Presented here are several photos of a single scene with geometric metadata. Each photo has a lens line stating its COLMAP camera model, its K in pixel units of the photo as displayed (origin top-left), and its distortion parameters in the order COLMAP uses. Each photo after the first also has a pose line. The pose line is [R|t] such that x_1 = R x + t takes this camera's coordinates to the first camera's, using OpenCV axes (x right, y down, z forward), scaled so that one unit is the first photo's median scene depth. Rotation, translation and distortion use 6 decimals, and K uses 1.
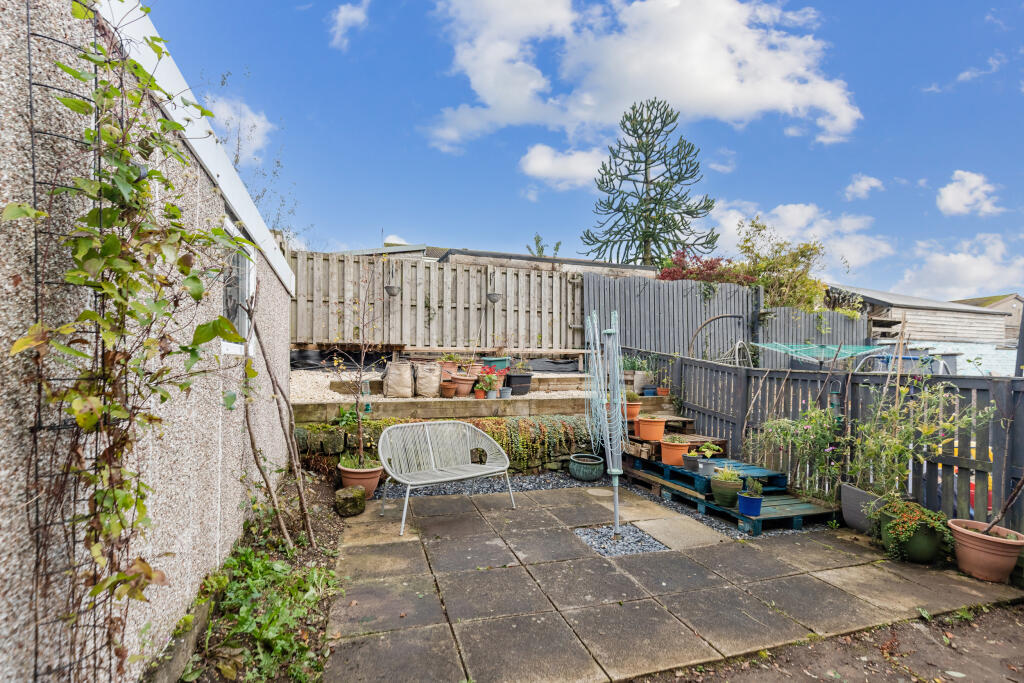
lens RADIAL K [[465.4, 0, 514.2], [0, 465.4, 373.2], [0, 0, 1]] dist [-0.000318, 0.000274]
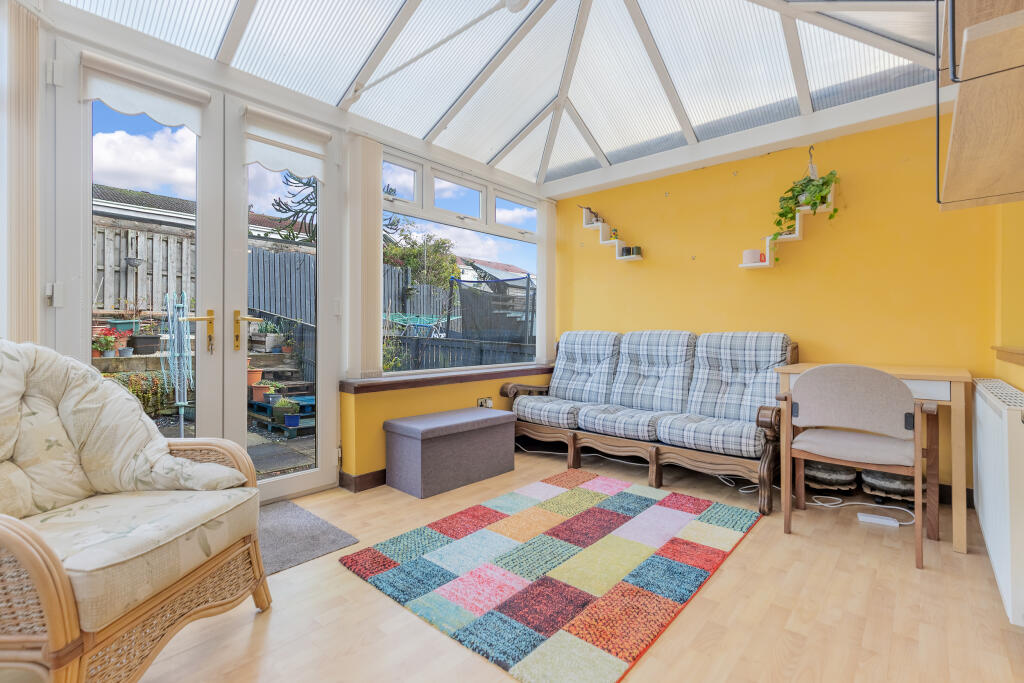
lens RADIAL K [[465.4, 0, 510.1], [0, 465.4, 334.6], [0, 0, 1]] dist [-0.000318, 0.000274]
pose [[0.864967, 0.002796, 0.501820, 0.157645], [-0.001894, 0.999996, -0.002307, 0.000138], [-0.501824, 0.001044, 0.864969, -0.311661]]
